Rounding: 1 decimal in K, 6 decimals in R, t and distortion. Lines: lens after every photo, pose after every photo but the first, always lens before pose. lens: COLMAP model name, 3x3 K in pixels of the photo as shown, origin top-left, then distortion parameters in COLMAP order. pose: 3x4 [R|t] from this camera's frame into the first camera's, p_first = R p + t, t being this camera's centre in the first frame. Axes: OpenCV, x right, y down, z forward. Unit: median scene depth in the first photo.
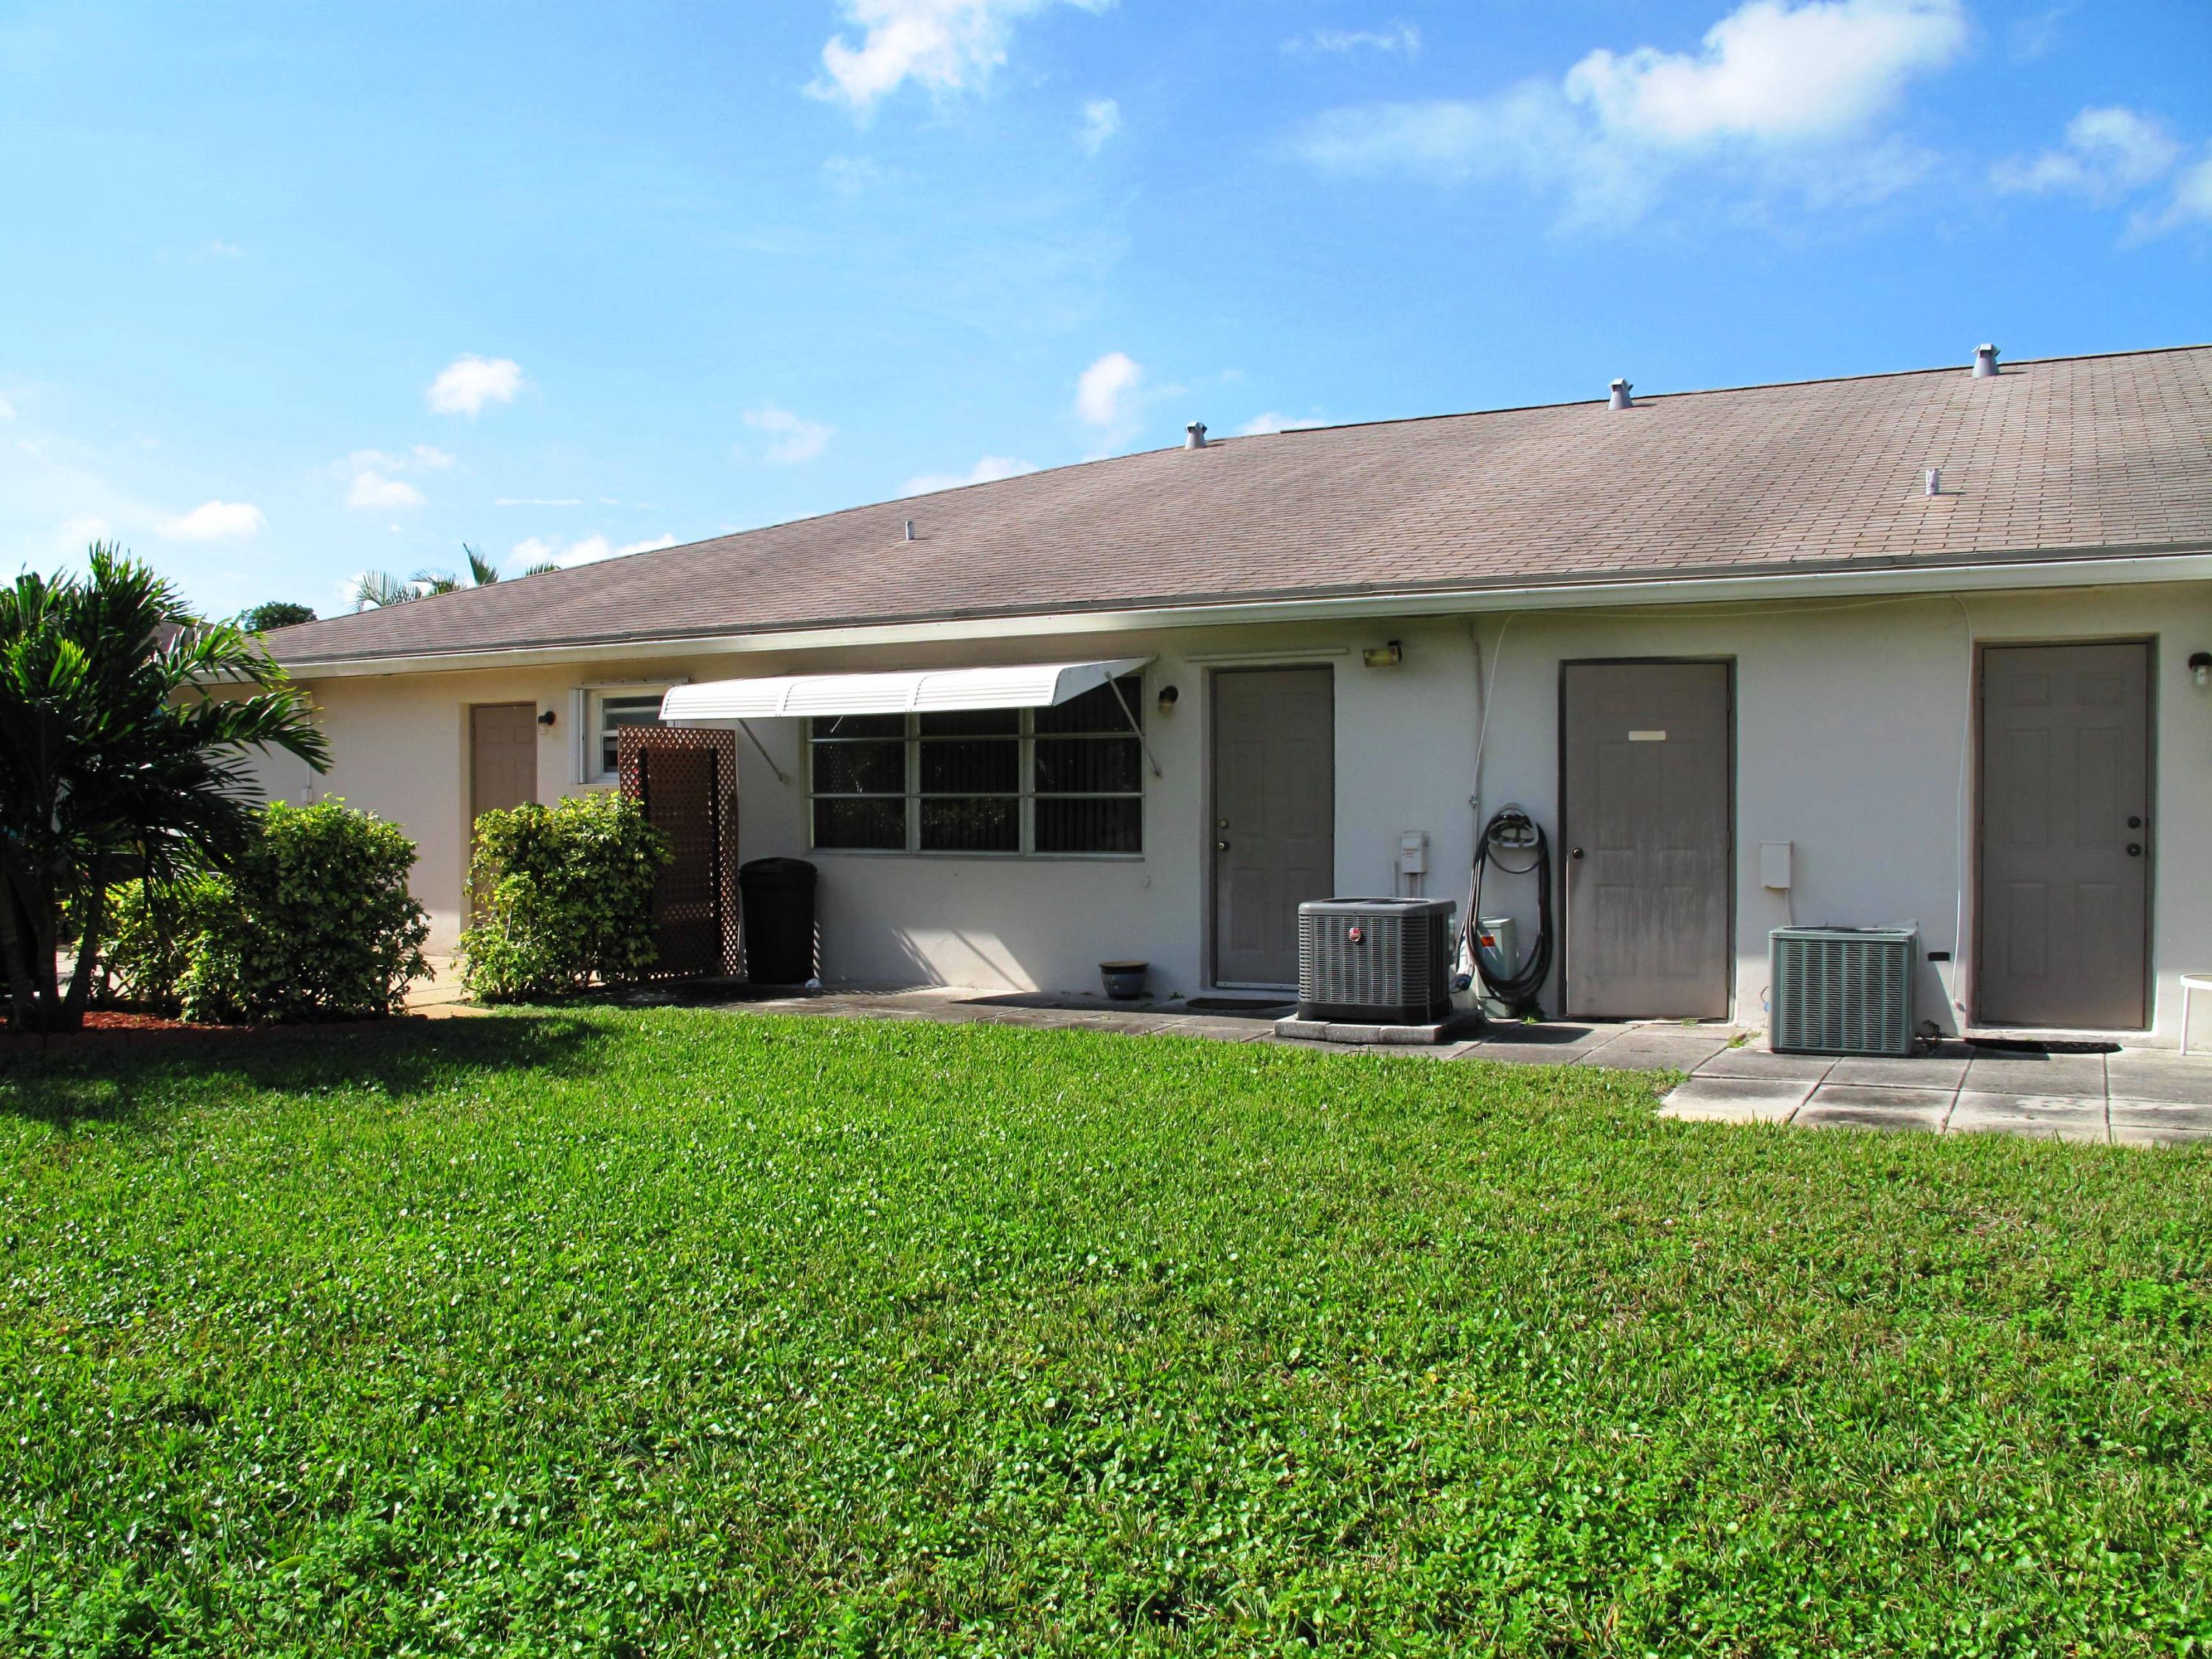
lens RADIAL K [[1852.9, 0, 1111.3], [0, 1852.9, 829.4], [0, 0, 1]] dist [-0.146021, 0.104741]
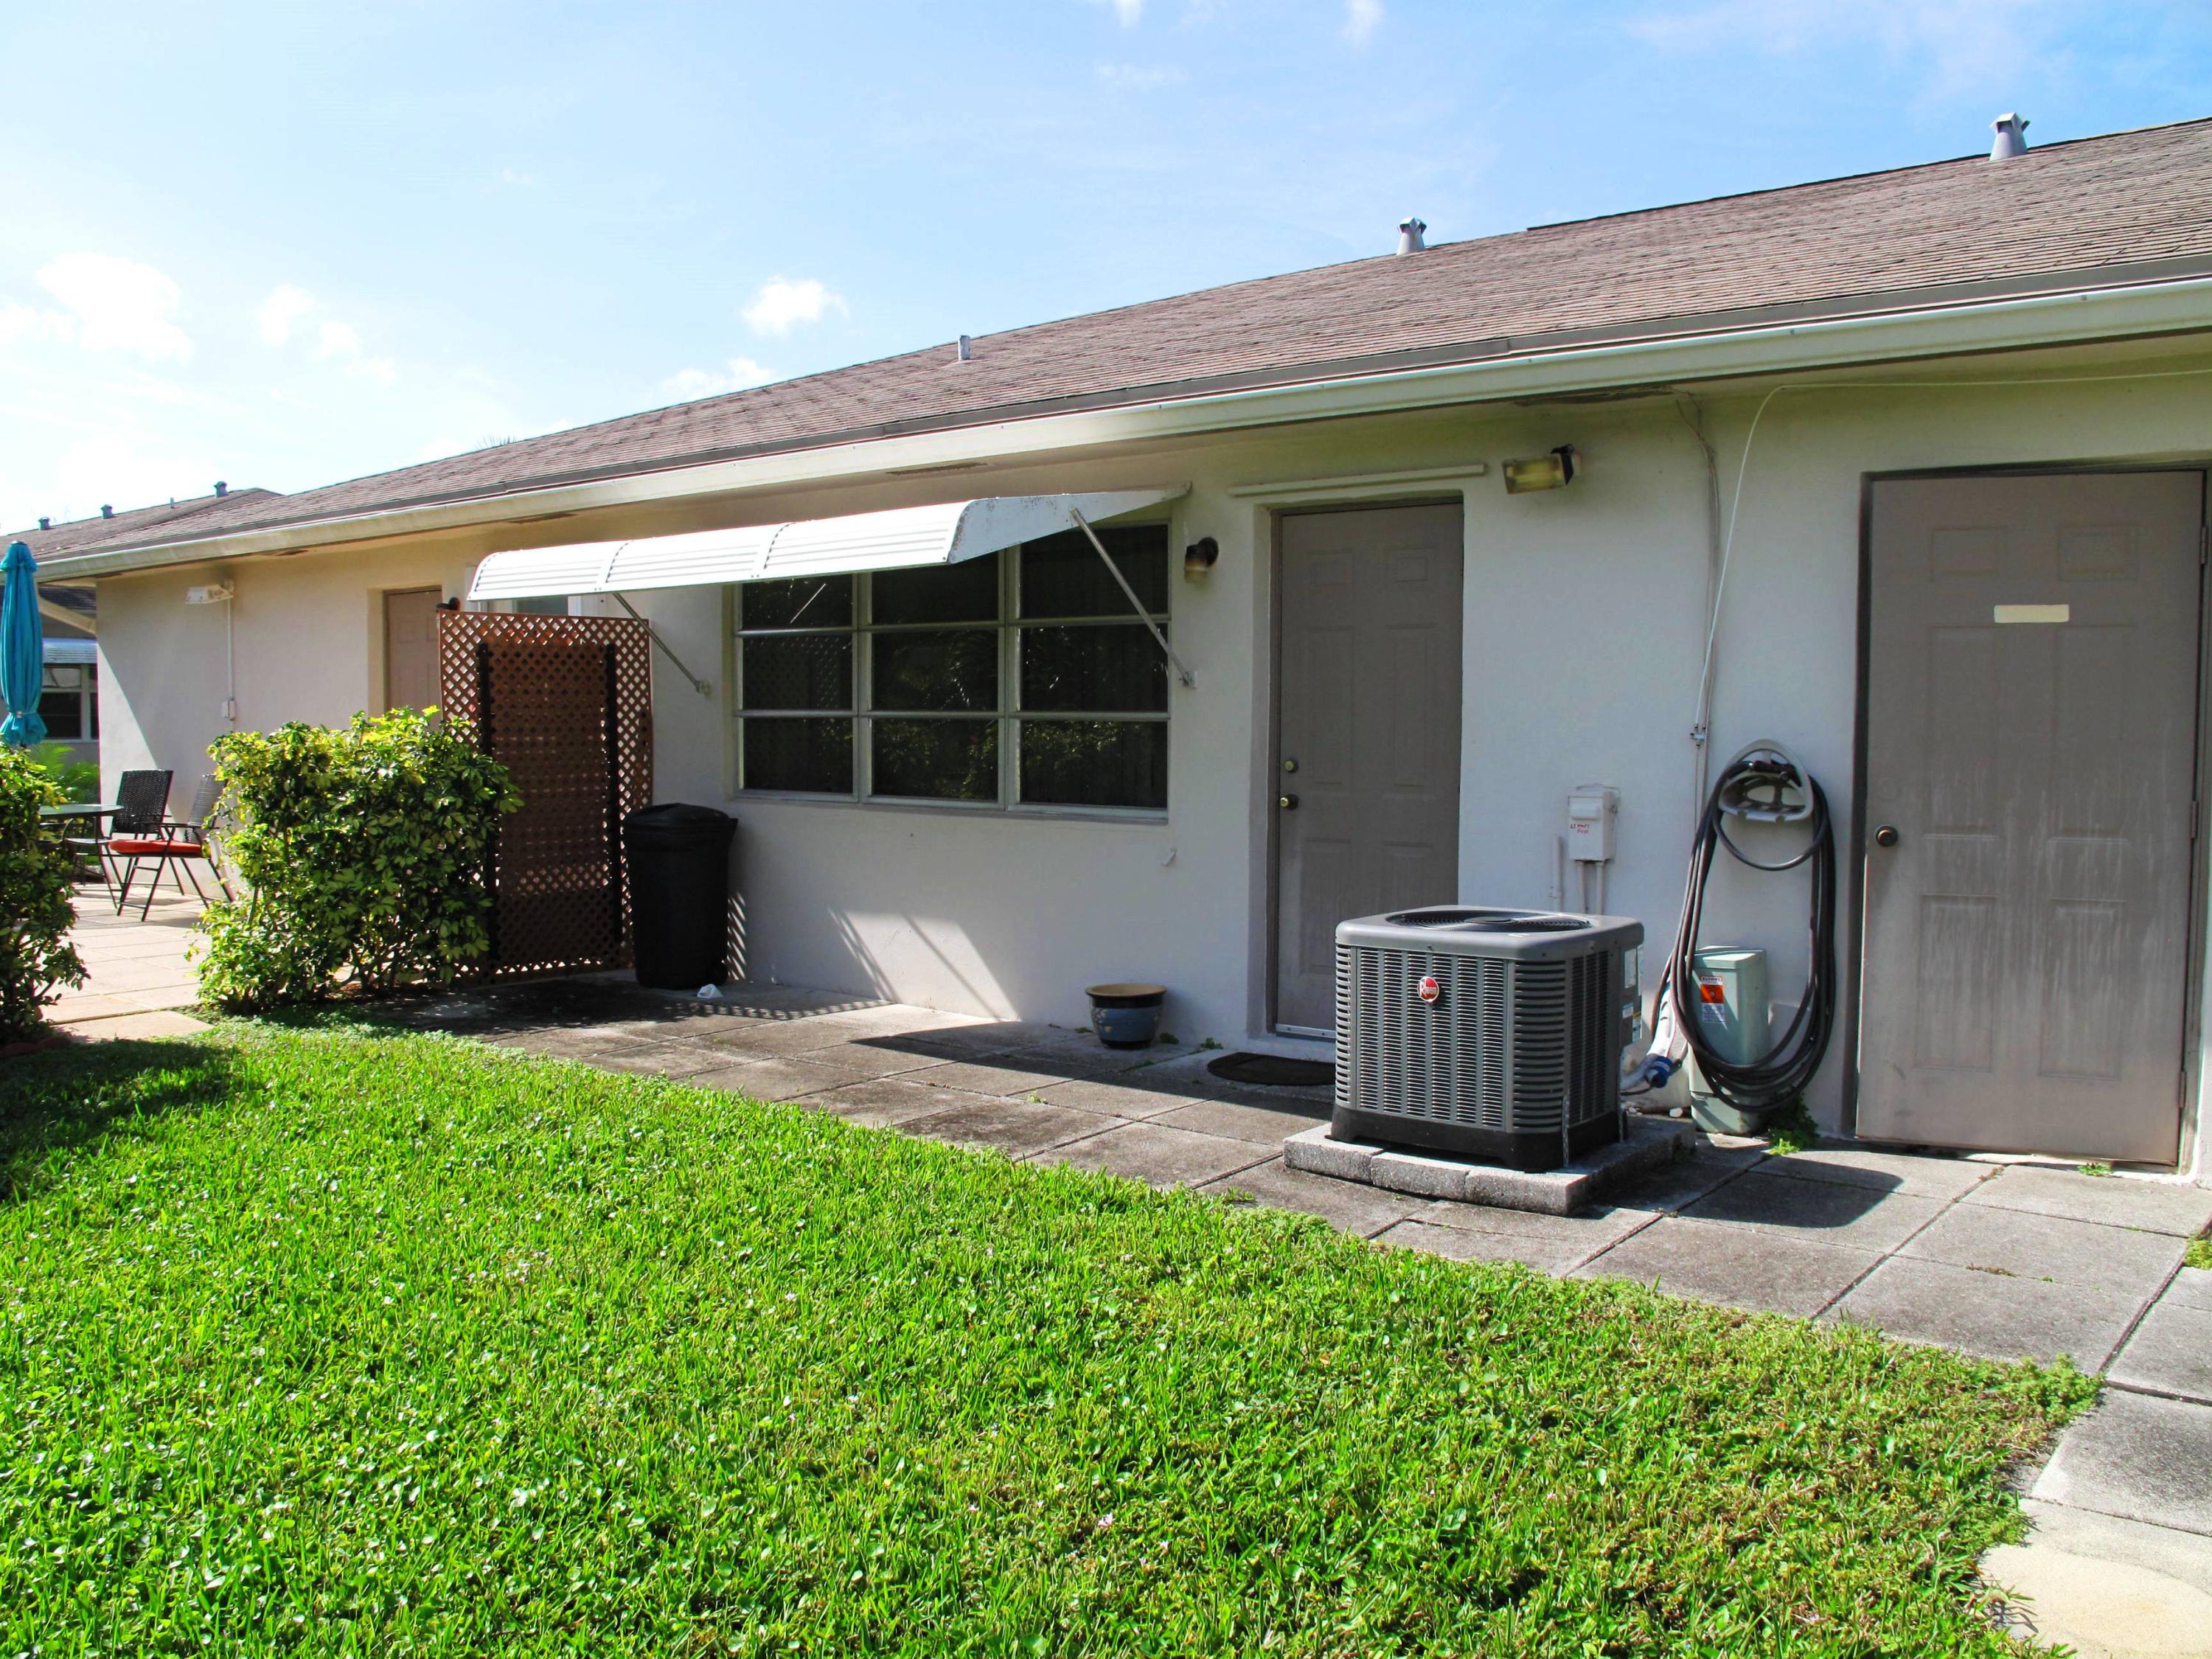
lens RADIAL K [[1852.9, 0, 1110.6], [0, 1852.9, 832.1], [0, 0, 1]] dist [-0.146021, 0.104741]
pose [[0.981368, 0.019398, -0.191158, 0.118746], [-0.010114, 0.998727, 0.049425, -0.010475], [0.191874, -0.046571, 0.980314, 0.394880]]
